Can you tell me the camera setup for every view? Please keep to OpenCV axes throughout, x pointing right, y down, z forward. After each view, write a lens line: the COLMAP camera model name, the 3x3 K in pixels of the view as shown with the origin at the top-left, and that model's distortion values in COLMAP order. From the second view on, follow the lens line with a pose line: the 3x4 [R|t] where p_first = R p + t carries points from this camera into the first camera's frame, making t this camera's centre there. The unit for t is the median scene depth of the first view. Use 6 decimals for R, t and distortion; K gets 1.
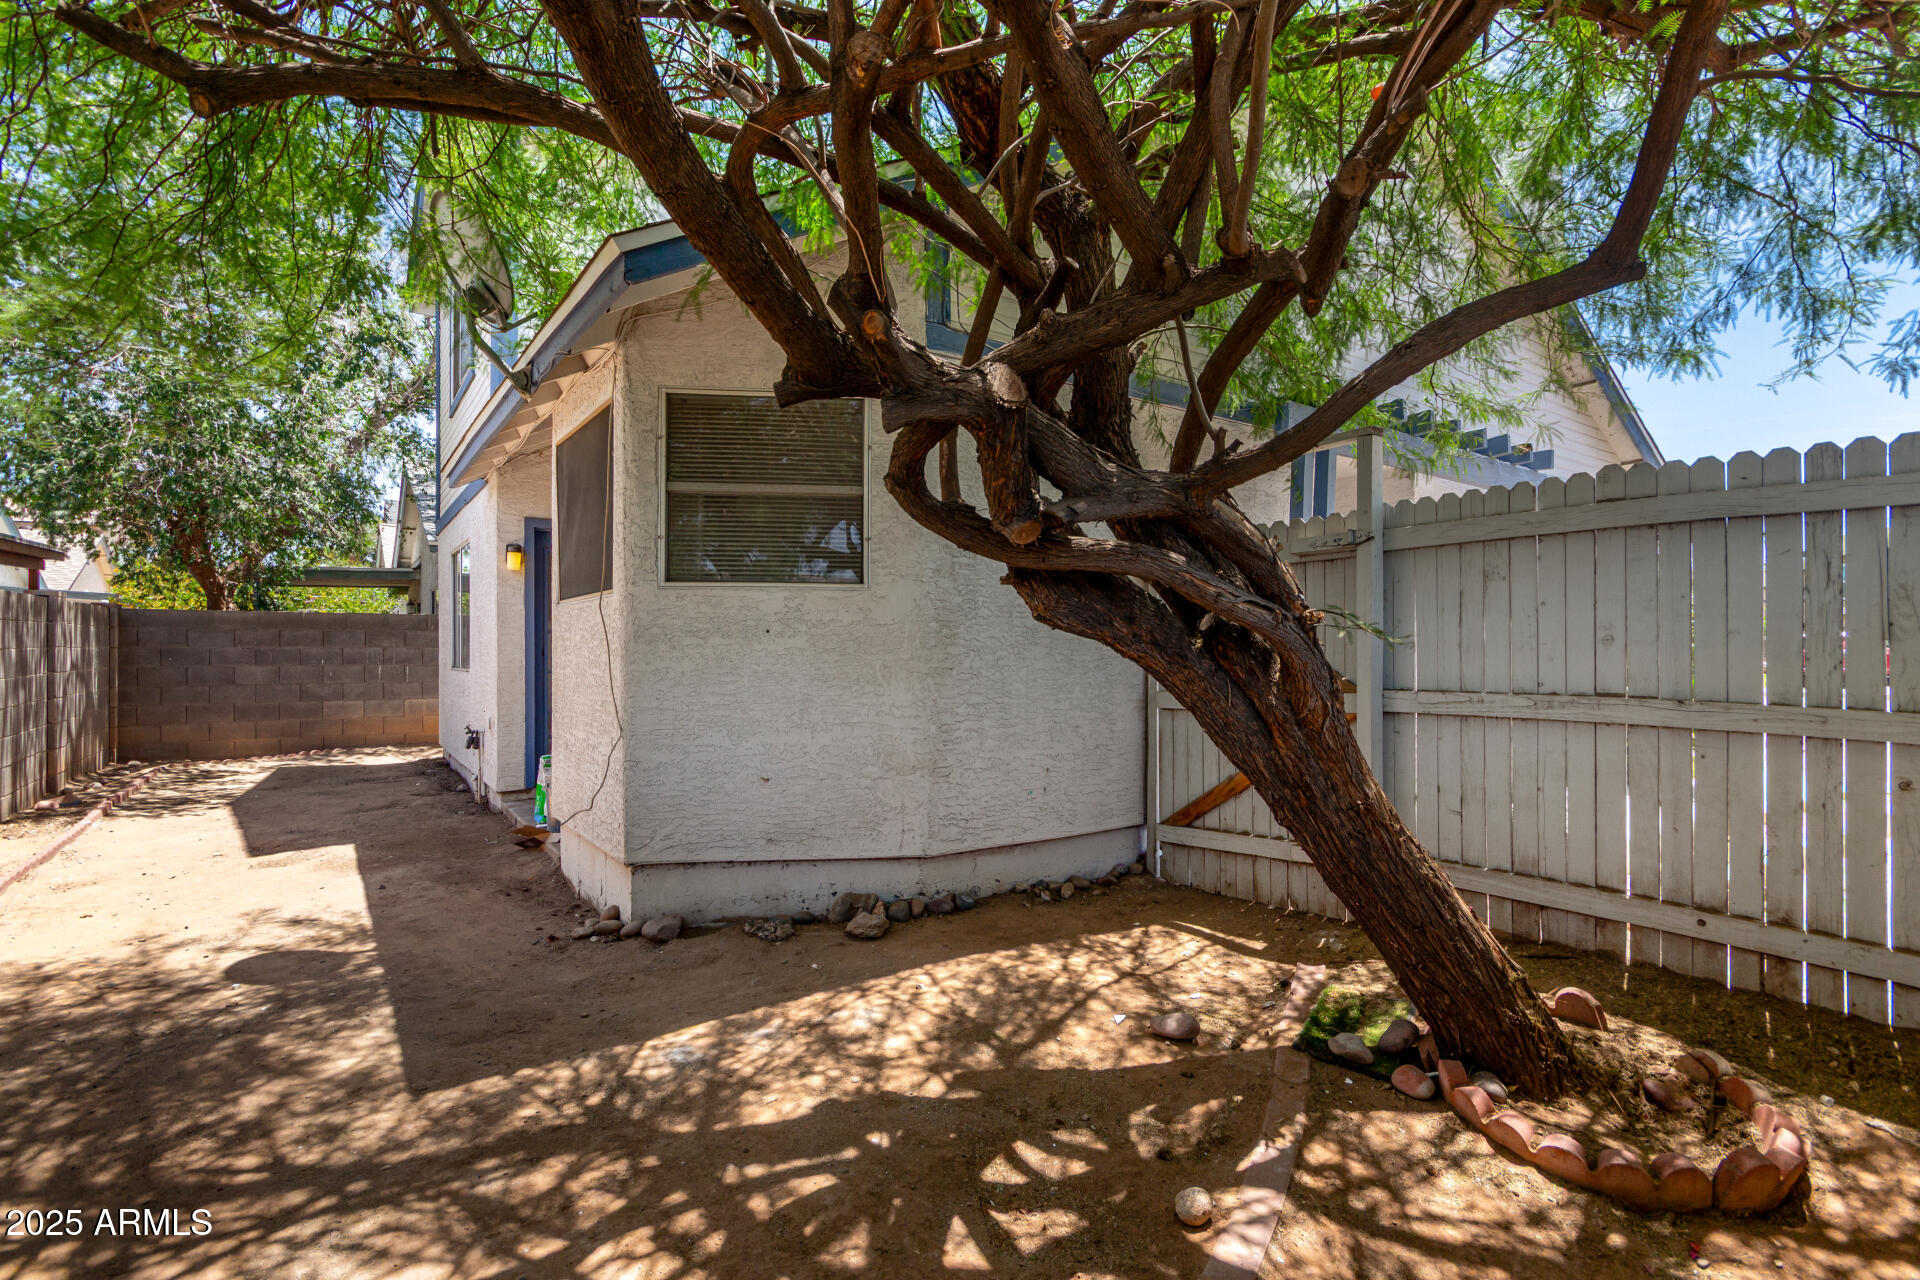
lens RADIAL K [[889.2, 0, 960.1], [0, 889.2, 644.5], [0, 0, 1]] dist [0.003120, 0.002593]
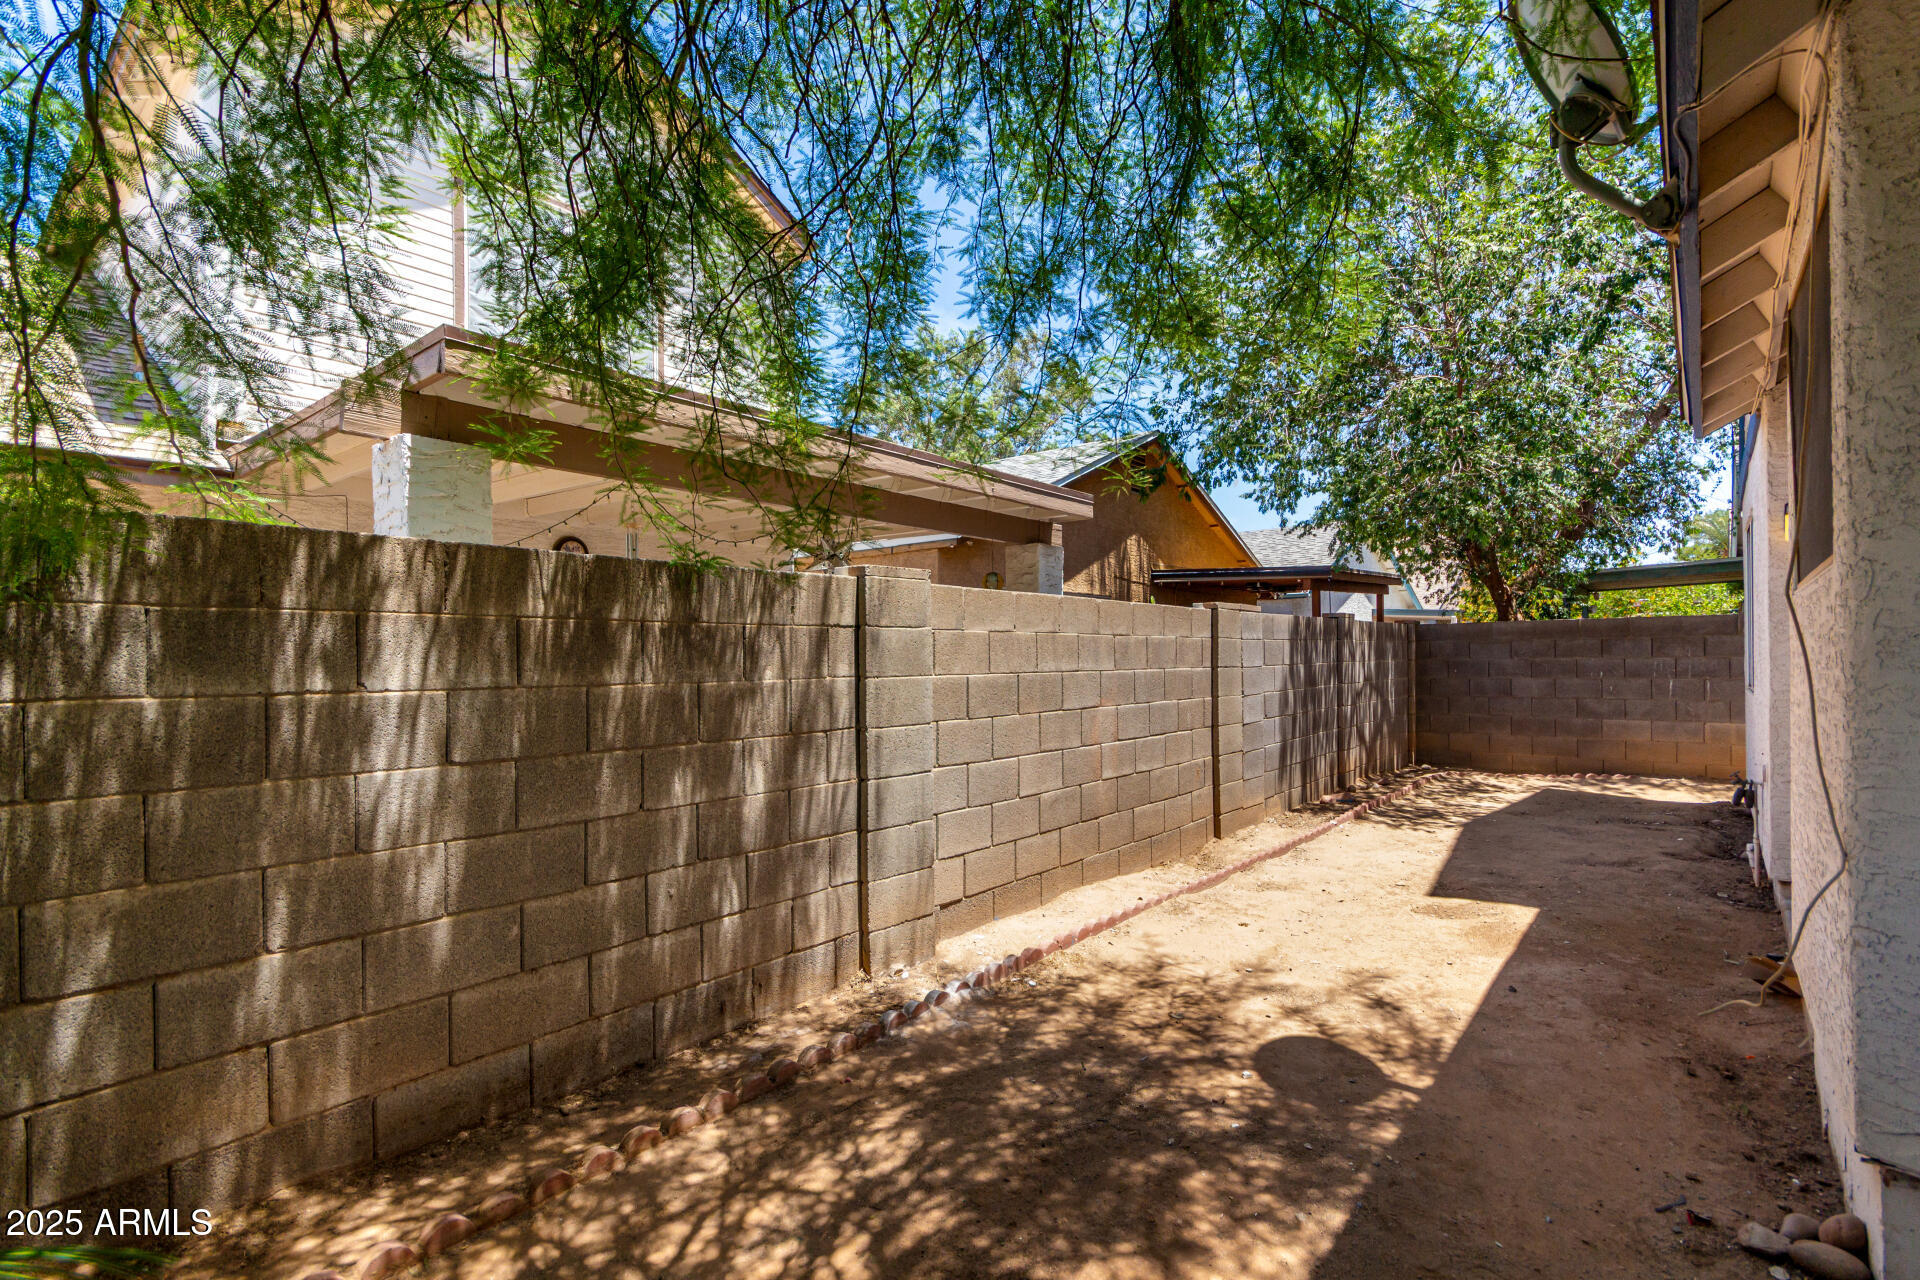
lens RADIAL K [[889.2, 0, 958.6], [0, 889.2, 654.7], [0, 0, 1]] dist [0.003120, 0.002593]
pose [[0.250107, -0.010237, -0.968164, -0.025243], [0.016344, 0.999846, -0.006350, -0.008684], [0.968080, -0.014235, 0.250236, 0.260336]]
